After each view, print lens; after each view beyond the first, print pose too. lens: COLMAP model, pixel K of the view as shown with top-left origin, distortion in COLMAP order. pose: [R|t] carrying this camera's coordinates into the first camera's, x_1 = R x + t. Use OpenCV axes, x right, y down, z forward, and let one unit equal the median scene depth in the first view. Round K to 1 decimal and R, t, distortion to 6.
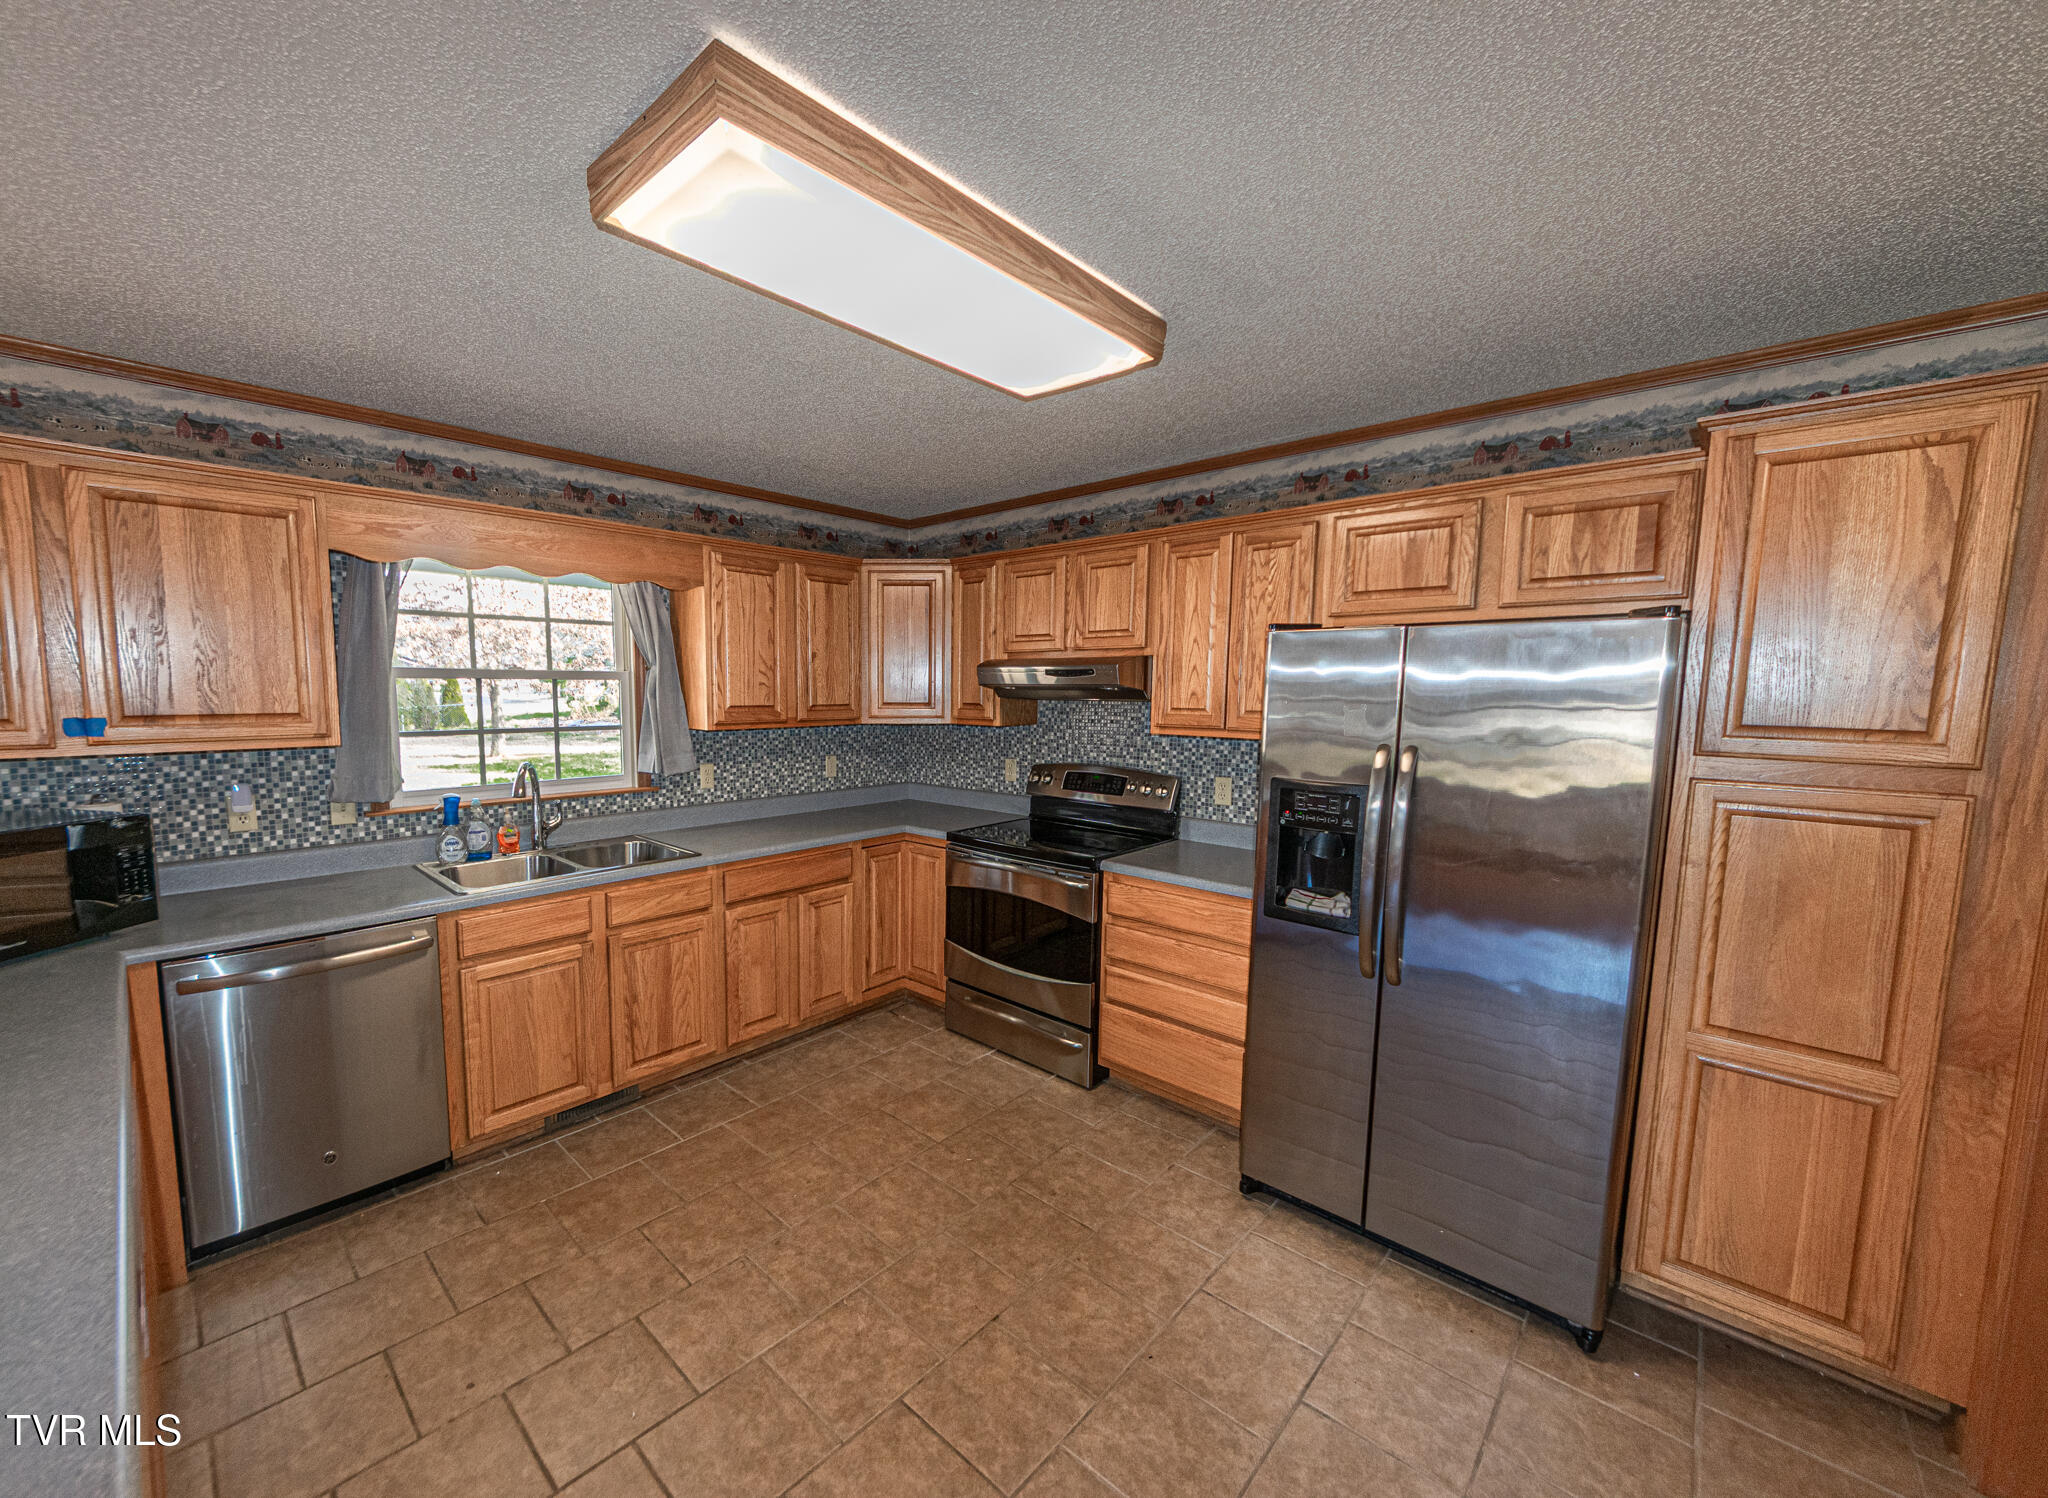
lens RADIAL K [[796.5, 0, 925.8], [0, 796.5, 776.9], [0, 0, 1]] dist [-0.000557, -0.001449]
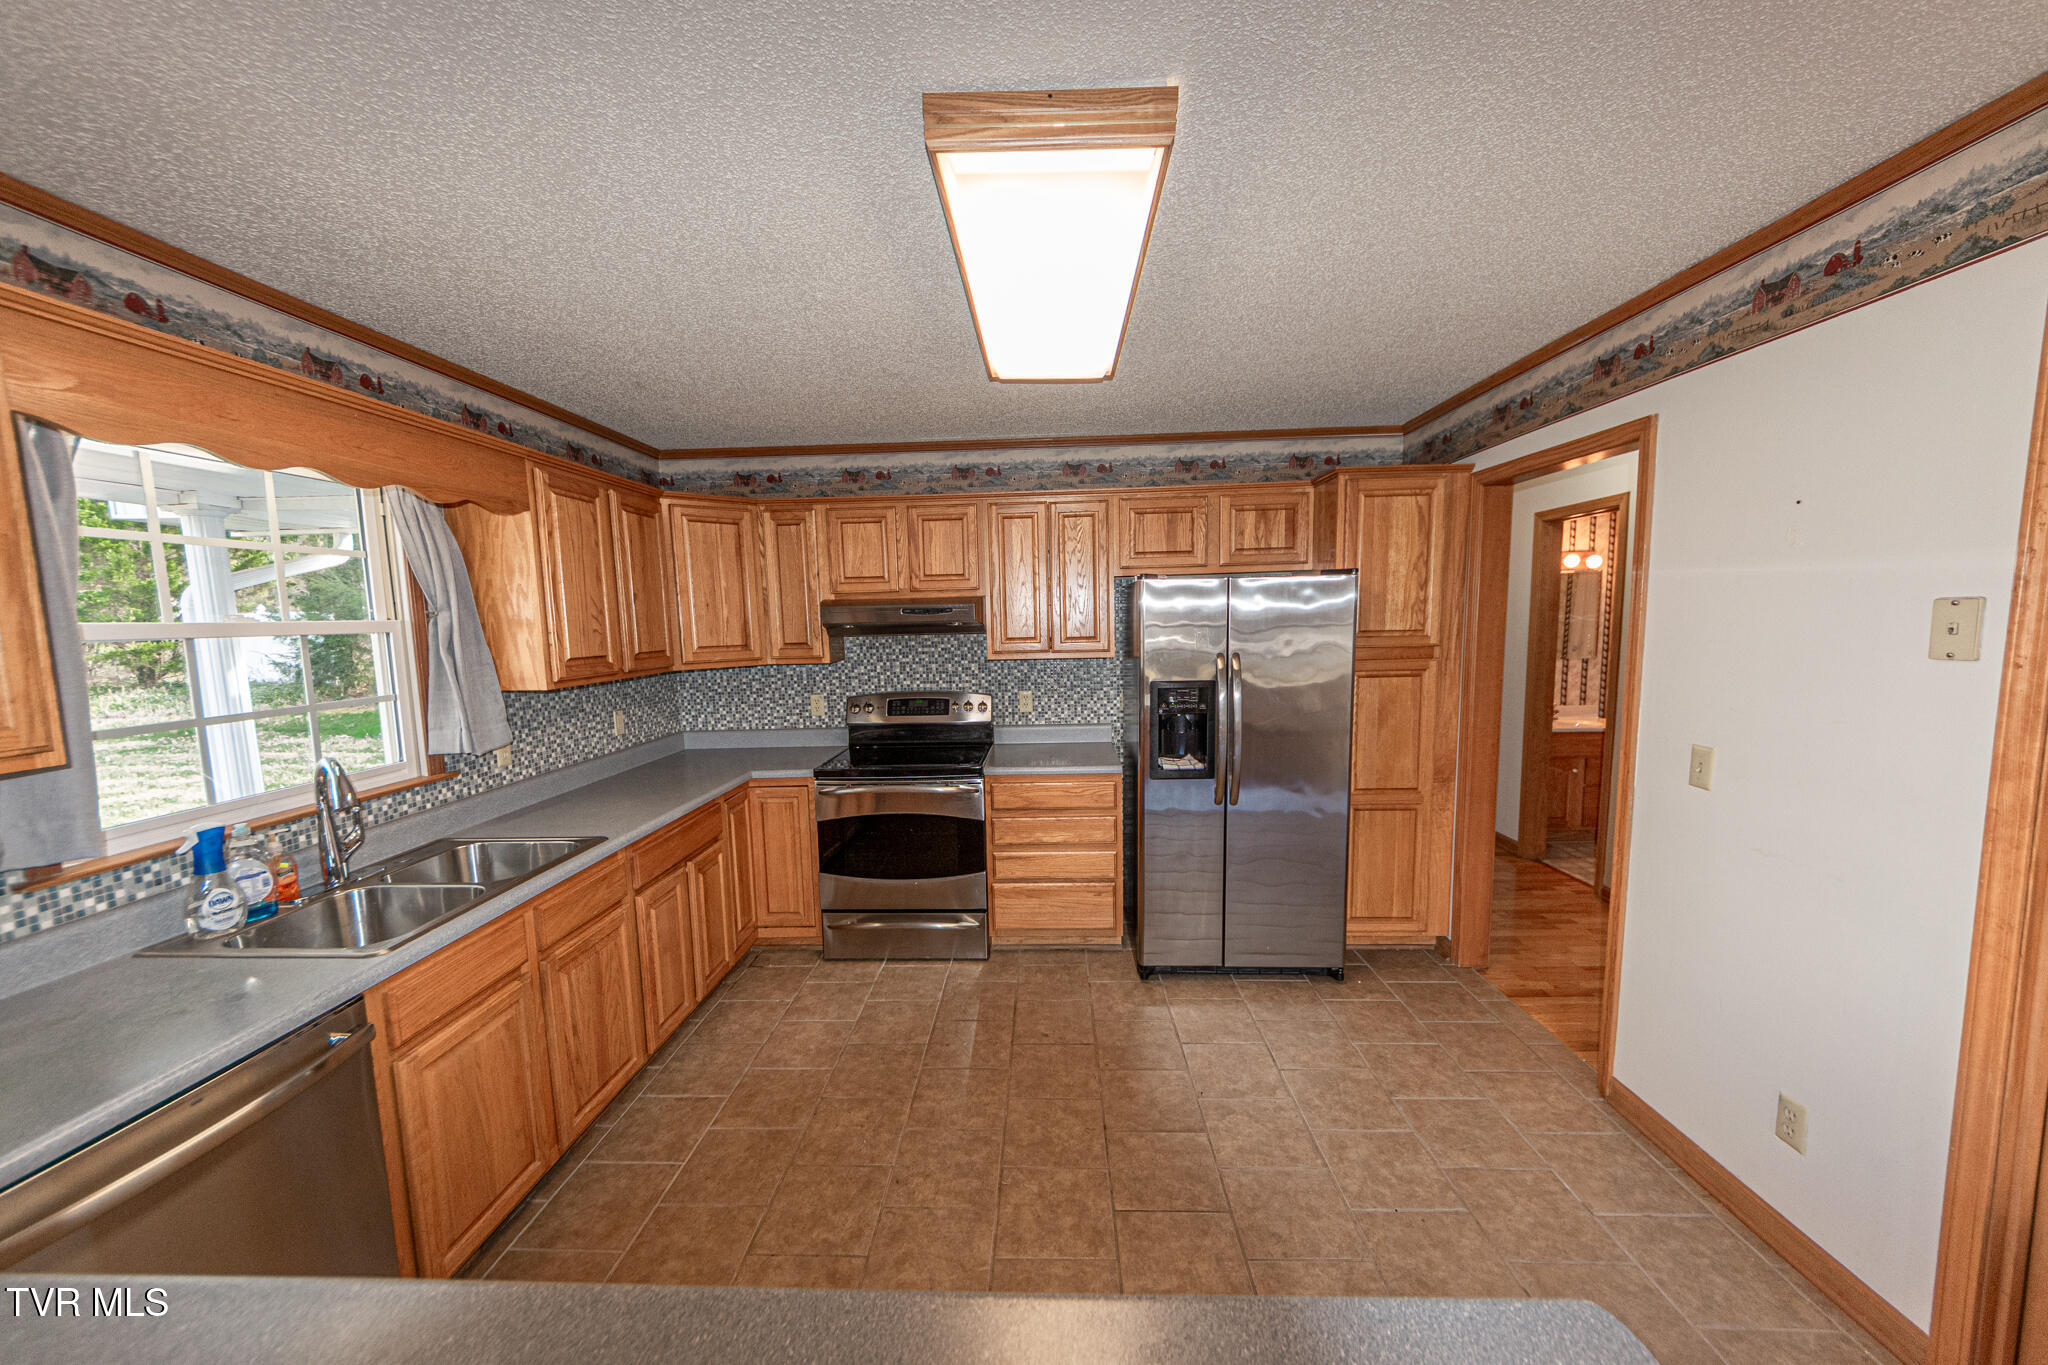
lens RADIAL K [[741.7, 0, 1017.6], [0, 741.7, 708.1], [0, 0, 1]] dist [-0.001335, -0.001934]
pose [[0.734782, -0.105712, 0.670015, -0.487702], [0.104697, 0.993619, 0.041952, -0.025159], [-0.670174, 0.039323, 0.741161, 0.137446]]
